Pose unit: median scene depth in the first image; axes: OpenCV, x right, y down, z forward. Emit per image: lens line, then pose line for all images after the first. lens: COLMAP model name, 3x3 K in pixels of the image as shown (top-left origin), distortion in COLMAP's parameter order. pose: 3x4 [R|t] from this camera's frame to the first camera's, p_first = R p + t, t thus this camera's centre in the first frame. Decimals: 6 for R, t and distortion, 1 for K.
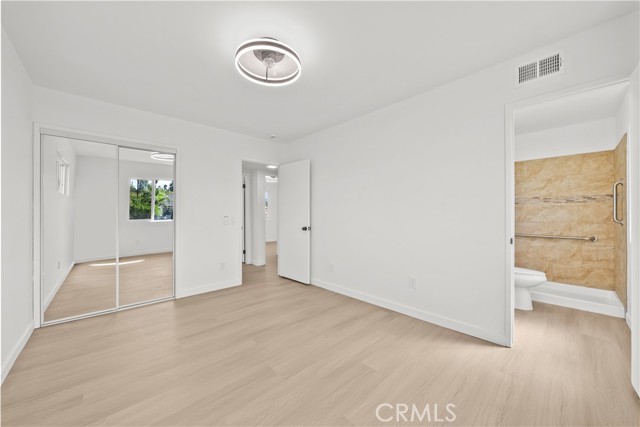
lens RADIAL K [[233.2, 0, 316.4], [0, 233.2, 214.5], [0, 0, 1]] dist [-0.000295, 0.000012]
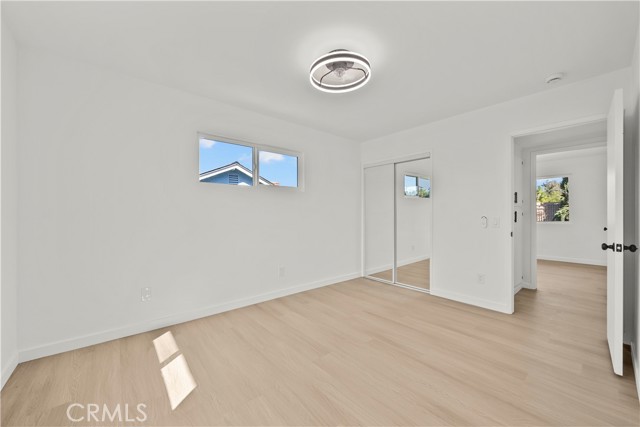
lens RADIAL K [[233.2, 0, 316.4], [0, 233.2, 214.5], [0, 0, 1]] dist [-0.000295, 0.000012]
pose [[-0.028885, -0.000561, -0.999583, 1.391549], [0.004385, 0.999990, -0.000688, -0.019823], [0.999573, -0.004403, -0.028883, 1.447698]]
